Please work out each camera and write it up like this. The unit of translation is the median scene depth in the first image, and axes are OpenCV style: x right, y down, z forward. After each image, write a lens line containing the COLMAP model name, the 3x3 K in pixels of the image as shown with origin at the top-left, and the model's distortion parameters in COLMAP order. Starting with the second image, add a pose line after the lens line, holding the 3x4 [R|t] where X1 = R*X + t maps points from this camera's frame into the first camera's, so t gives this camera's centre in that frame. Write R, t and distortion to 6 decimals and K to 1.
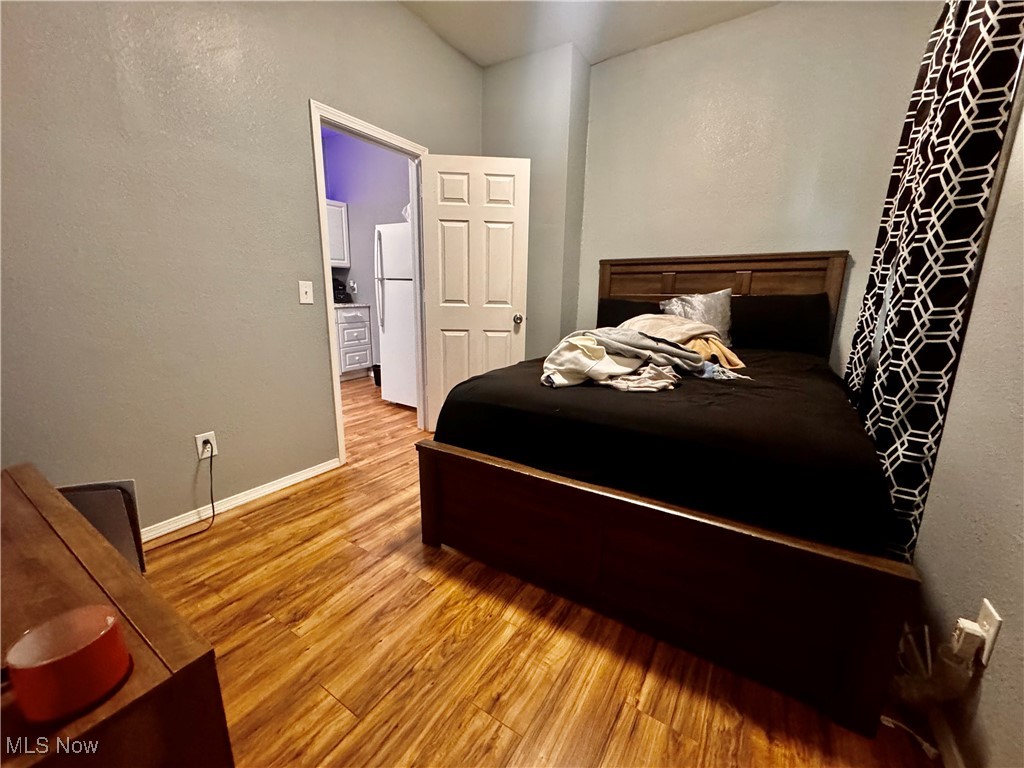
lens RADIAL K [[406.5, 0, 511.2], [0, 406.5, 381.1], [0, 0, 1]] dist [-0.016058, -0.000349]
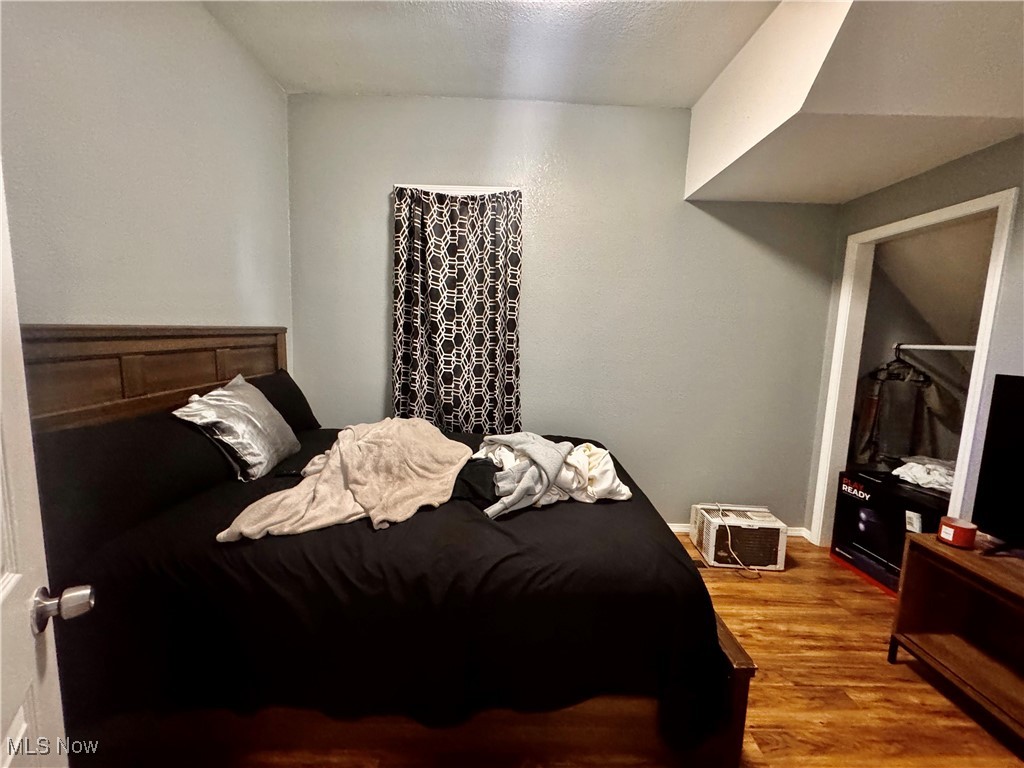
lens RADIAL K [[406.5, 0, 510.7], [0, 406.5, 384.4], [0, 0, 1]] dist [-0.016058, -0.000349]
pose [[-0.543675, -0.120917, 0.830540, -0.343463], [0.157877, 0.957169, 0.242699, -0.336538], [-0.824313, 0.263073, -0.501299, 1.053159]]
